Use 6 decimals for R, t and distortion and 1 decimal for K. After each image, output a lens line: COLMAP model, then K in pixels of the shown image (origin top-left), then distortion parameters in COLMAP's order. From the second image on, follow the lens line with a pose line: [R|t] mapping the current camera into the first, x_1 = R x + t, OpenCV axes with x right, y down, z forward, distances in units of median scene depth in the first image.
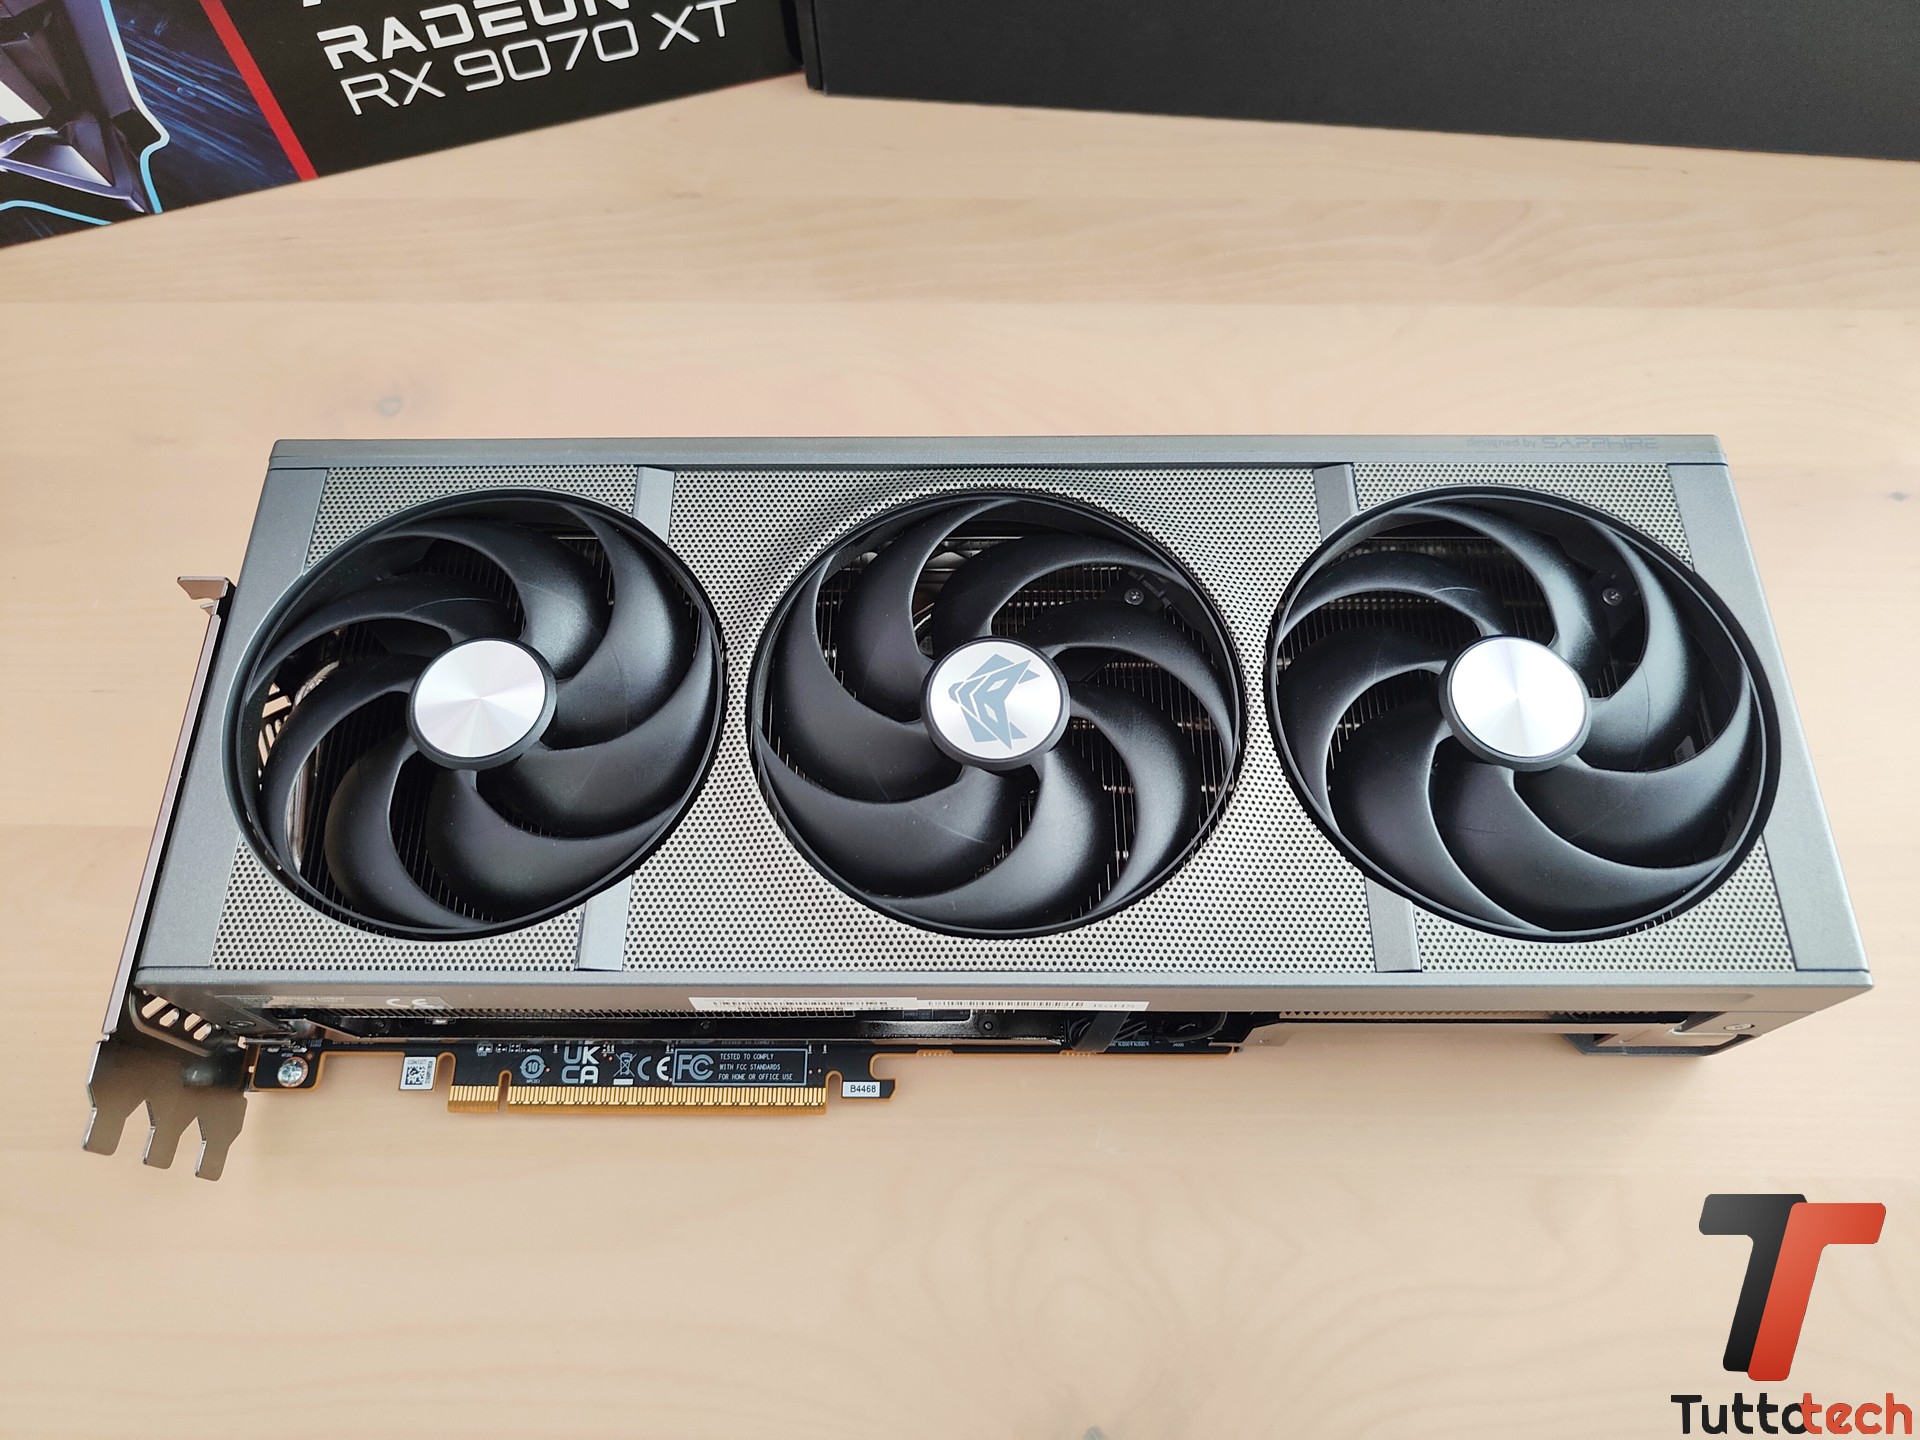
lens RADIAL K [[1522.2, 0, 960.0], [0, 1522.2, 720.0], [0, 0, 1]] dist [-0.009446, 0.019160]
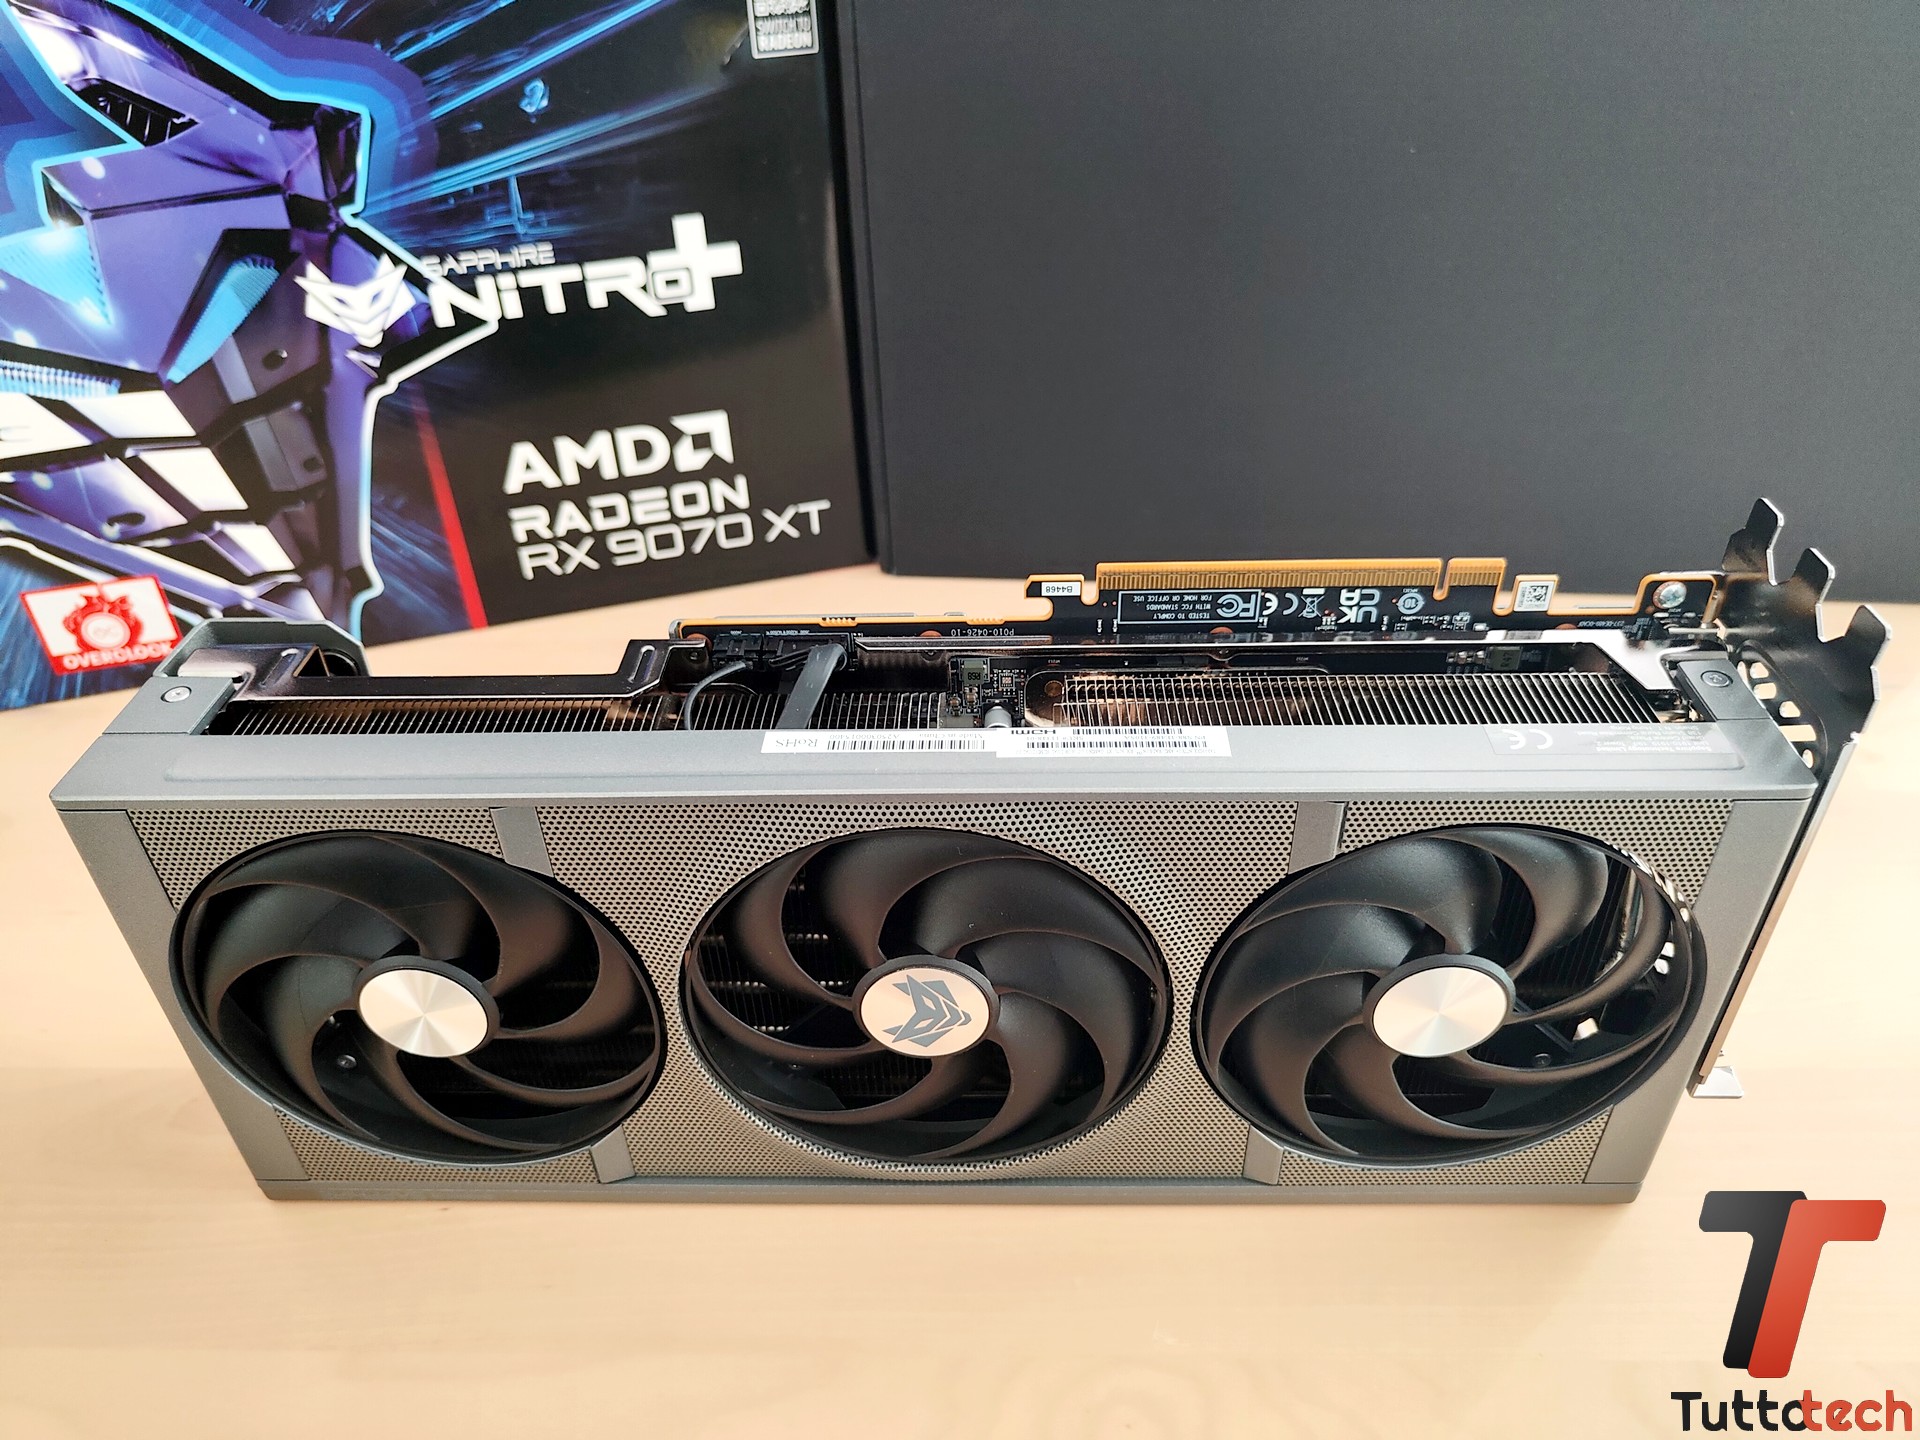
lens RADIAL K [[1501.7, 0, 939.5], [0, 1501.7, 722.7], [0, 0, 1]] dist [0.056638, -0.172780]
pose [[-0.998243, 0.007621, 0.058763, -0.043163], [-0.019819, -0.977521, -0.209904, 0.358874], [0.055842, -0.210700, 0.975955, 0.053178]]
